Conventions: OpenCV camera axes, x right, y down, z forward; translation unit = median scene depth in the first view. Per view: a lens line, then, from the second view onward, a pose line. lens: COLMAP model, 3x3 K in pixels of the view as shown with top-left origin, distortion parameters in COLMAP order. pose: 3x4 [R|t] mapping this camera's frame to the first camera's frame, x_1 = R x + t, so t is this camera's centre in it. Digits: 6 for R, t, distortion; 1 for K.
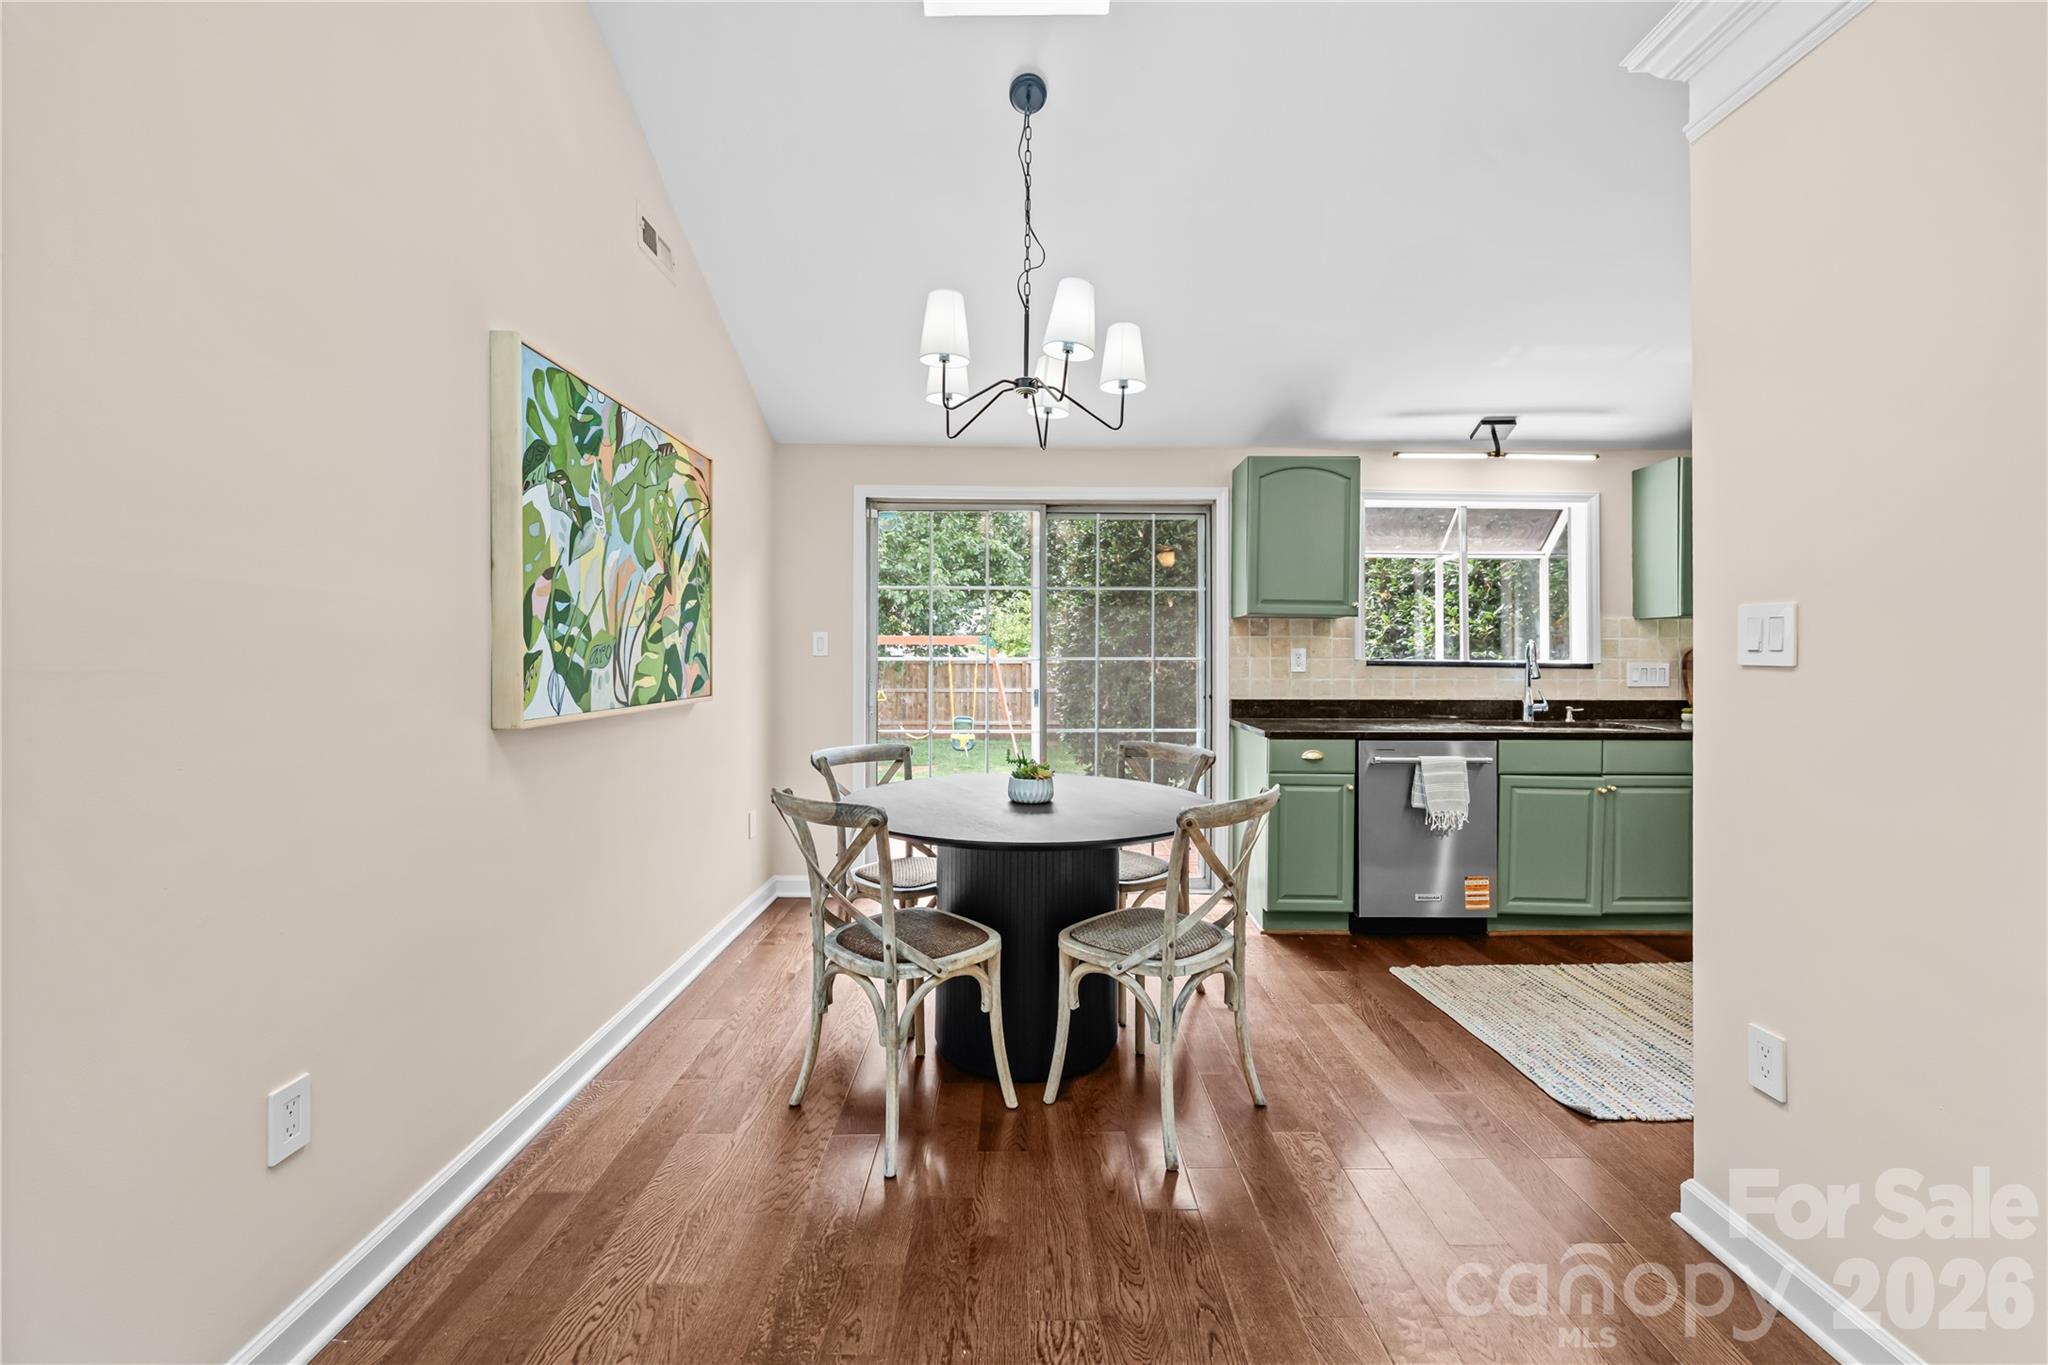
lens RADIAL K [[834.5, 0, 1028.4], [0, 834.5, 656.1], [0, 0, 1]] dist [0.003835, -0.002321]
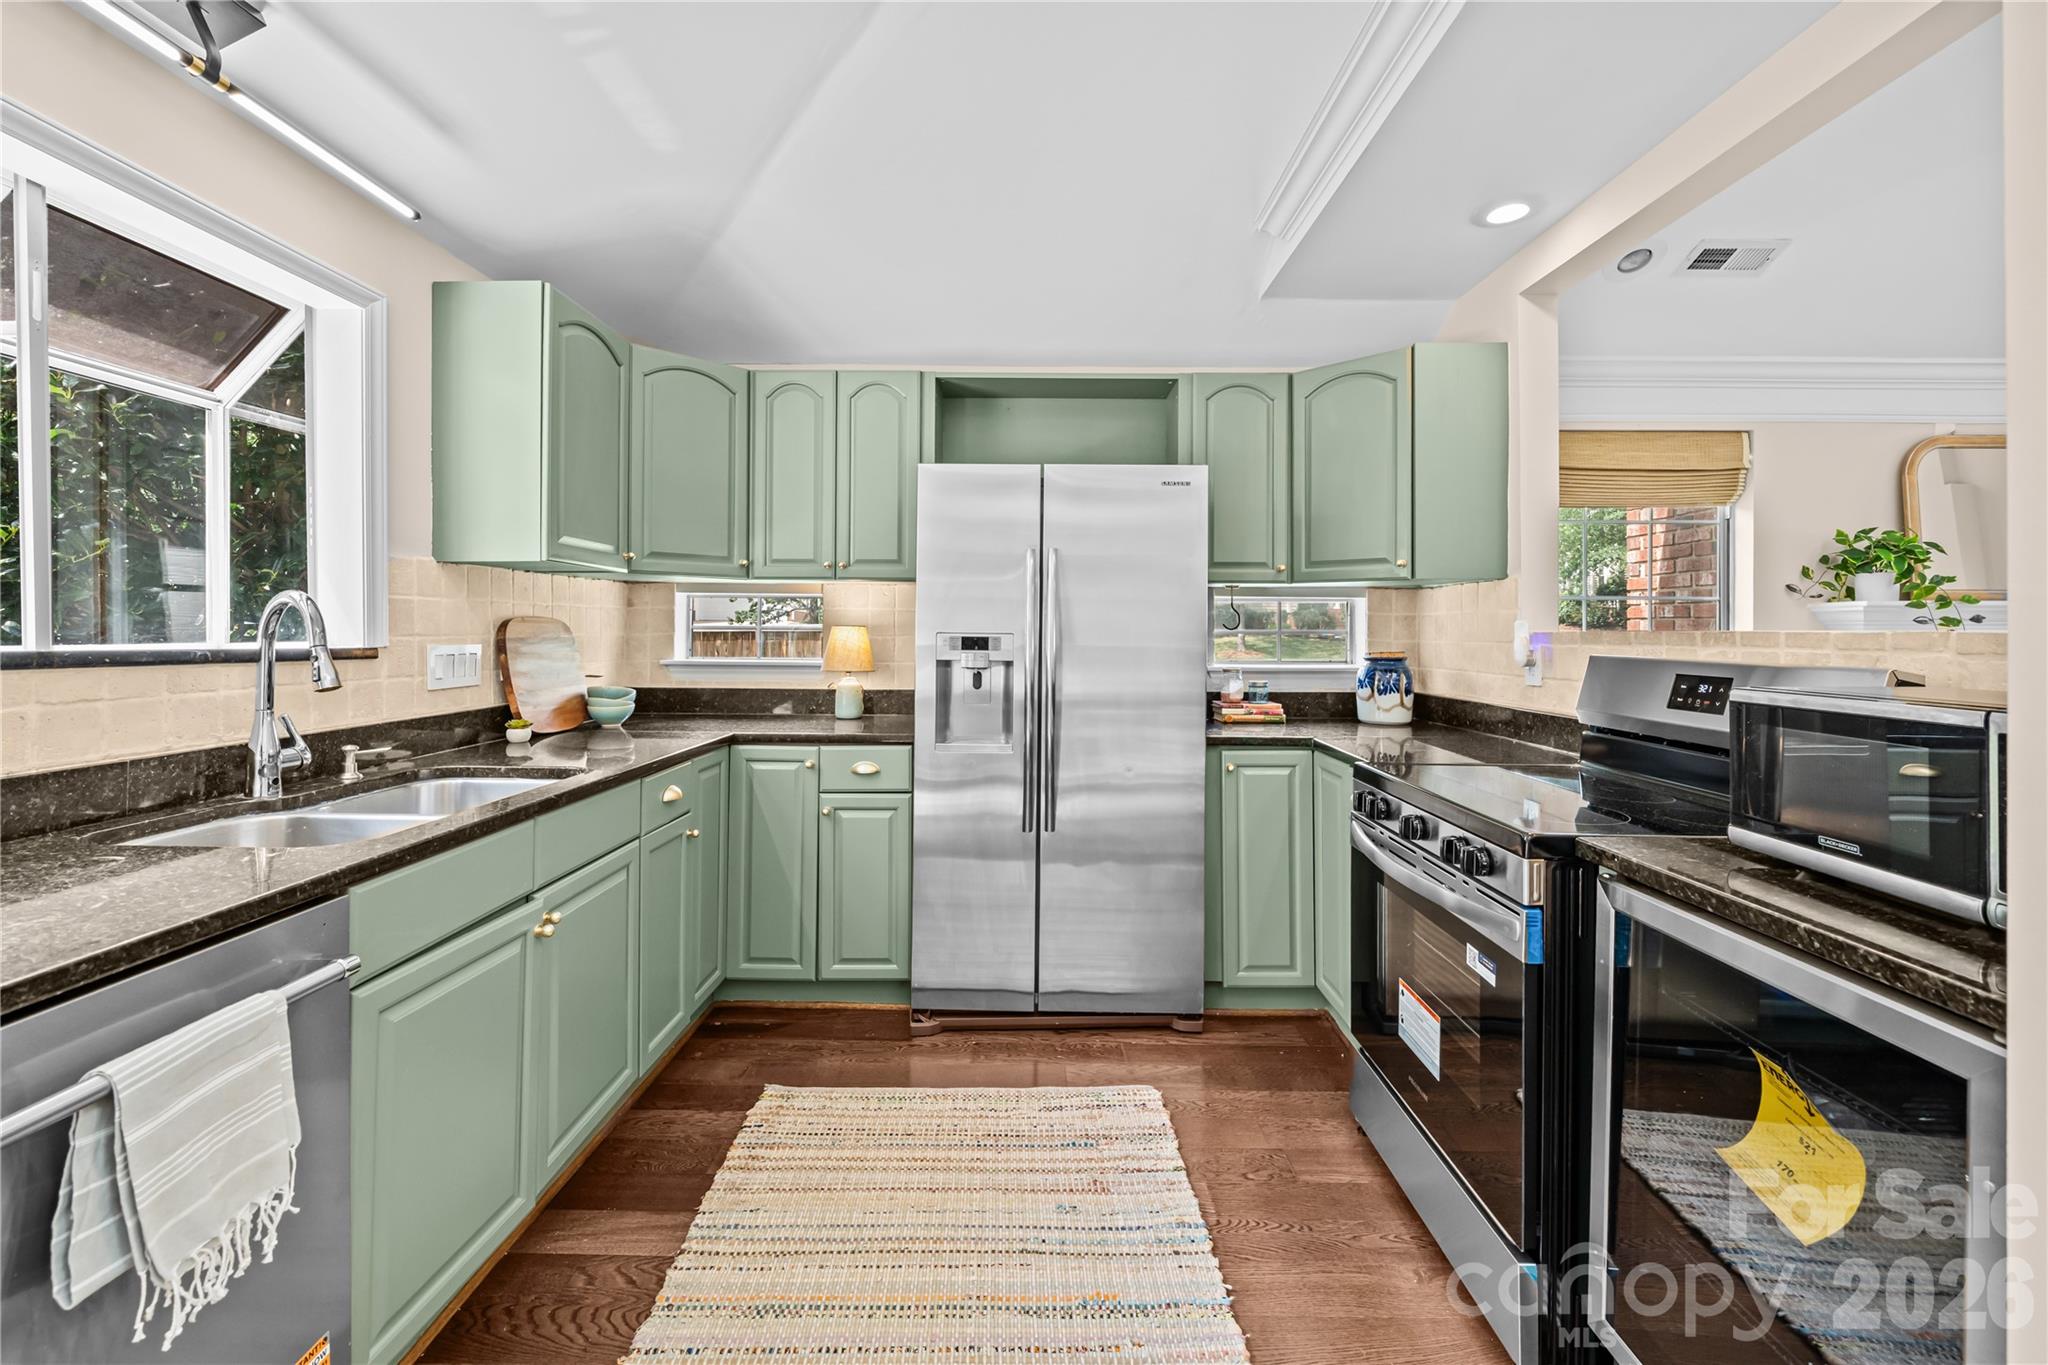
lens RADIAL K [[834.5, 0, 1022.0], [0, 834.5, 620.2], [0, 0, 1]] dist [0.003835, -0.002321]
pose [[0.013985, 0.008573, 0.999865, 0.237976], [0.002621, 0.999959, -0.008610, -0.002150], [-0.999899, 0.002741, 0.013962, 0.740501]]
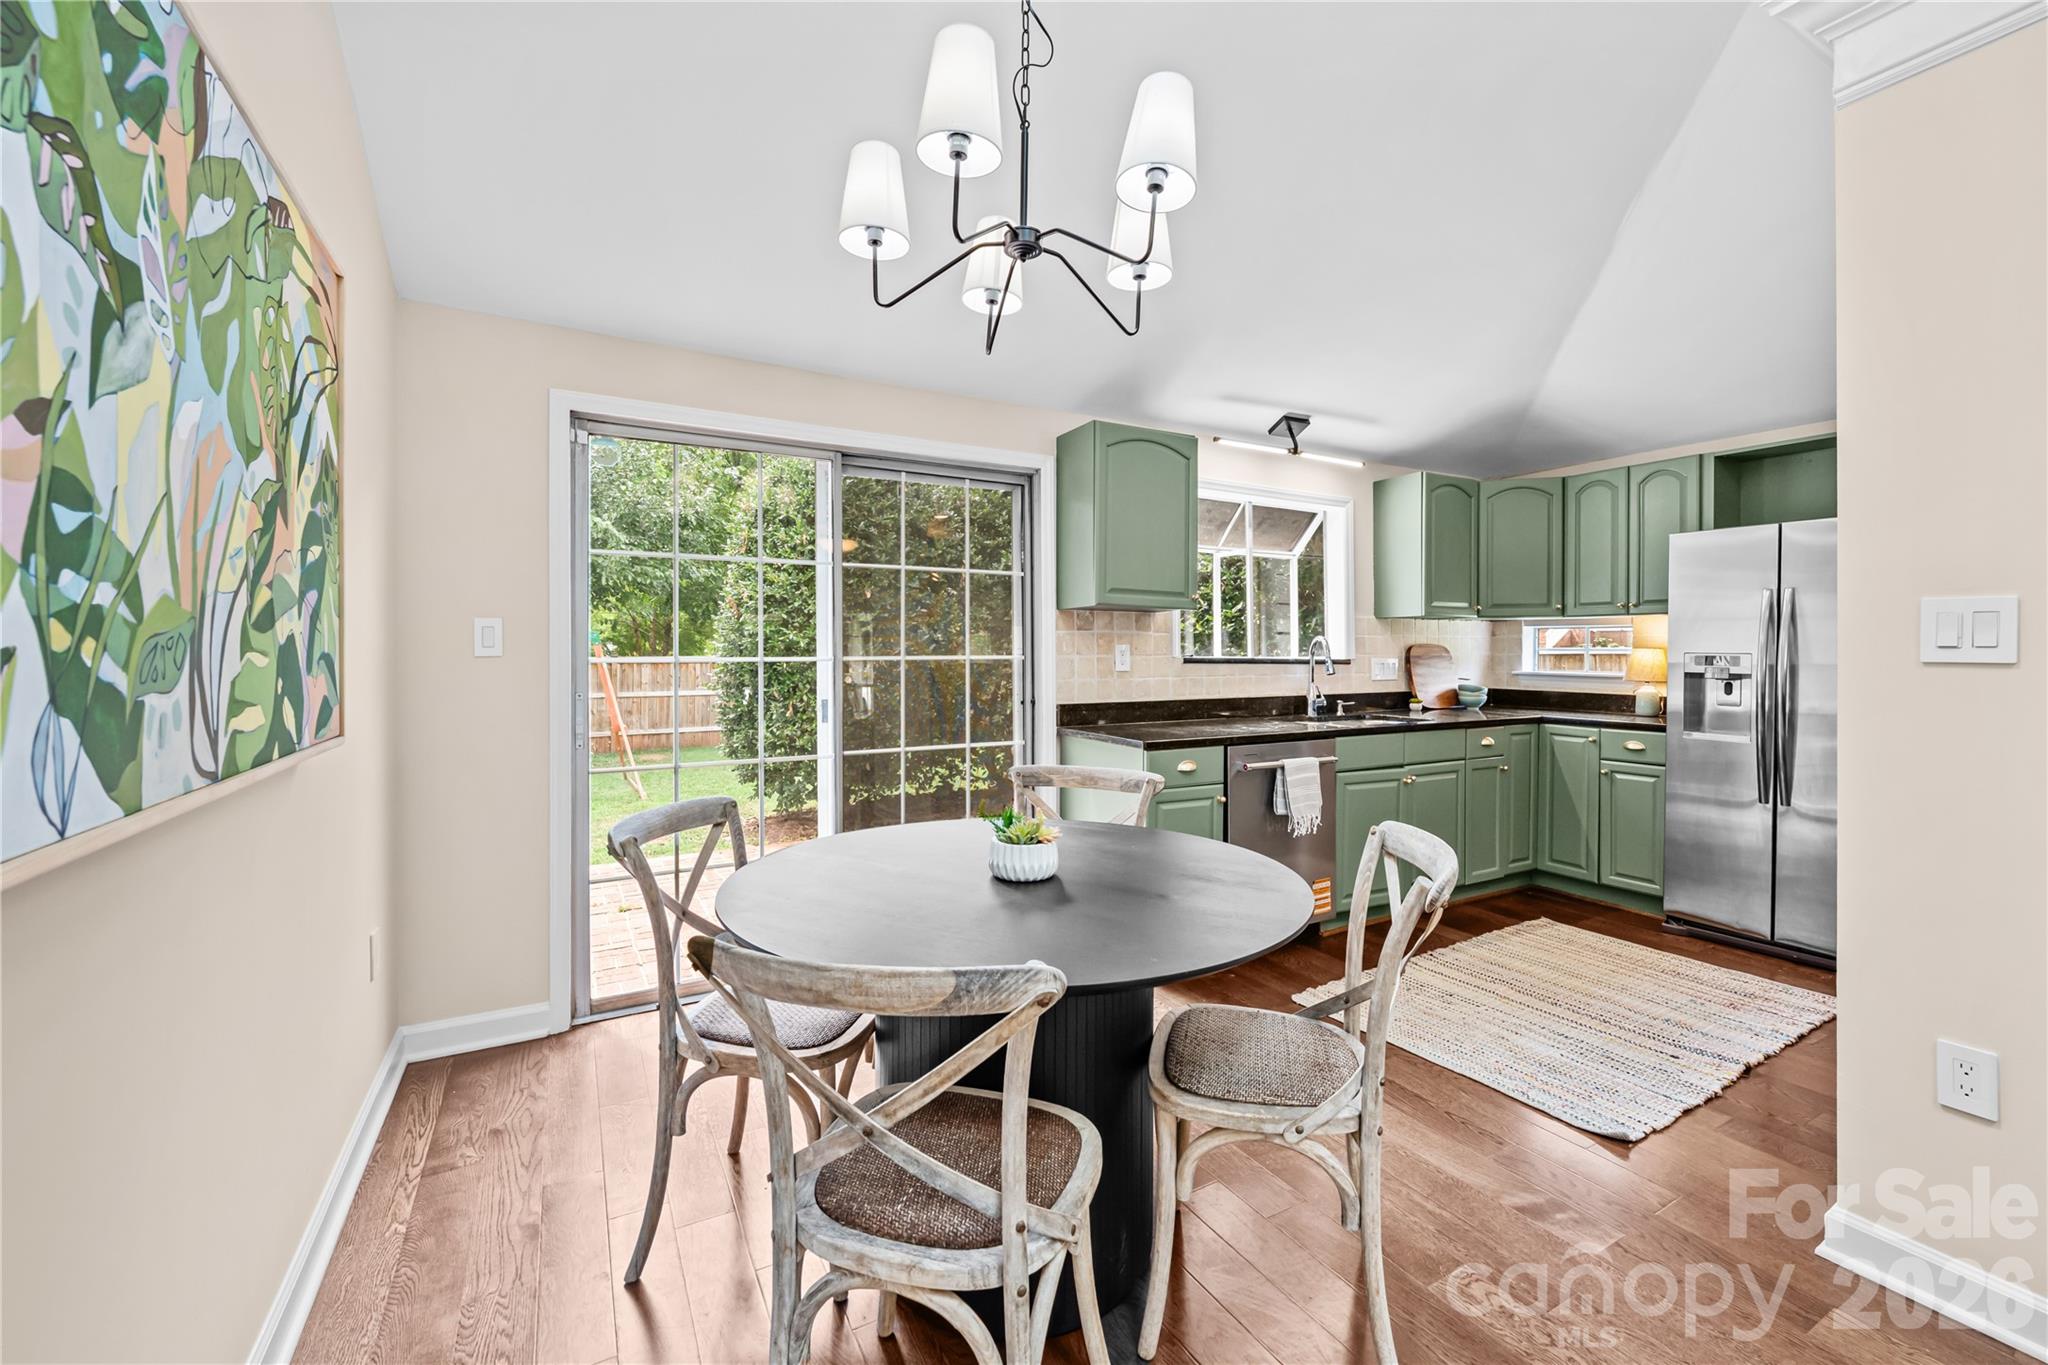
lens RADIAL K [[834.5, 0, 1029.7], [0, 834.5, 653.0], [0, 0, 1]] dist [0.003835, -0.002321]
pose [[0.876389, -0.004019, 0.481587, -0.233224], [0.003933, 0.999992, 0.001188, -0.002273], [-0.481588, 0.000853, 0.876397, 0.313431]]
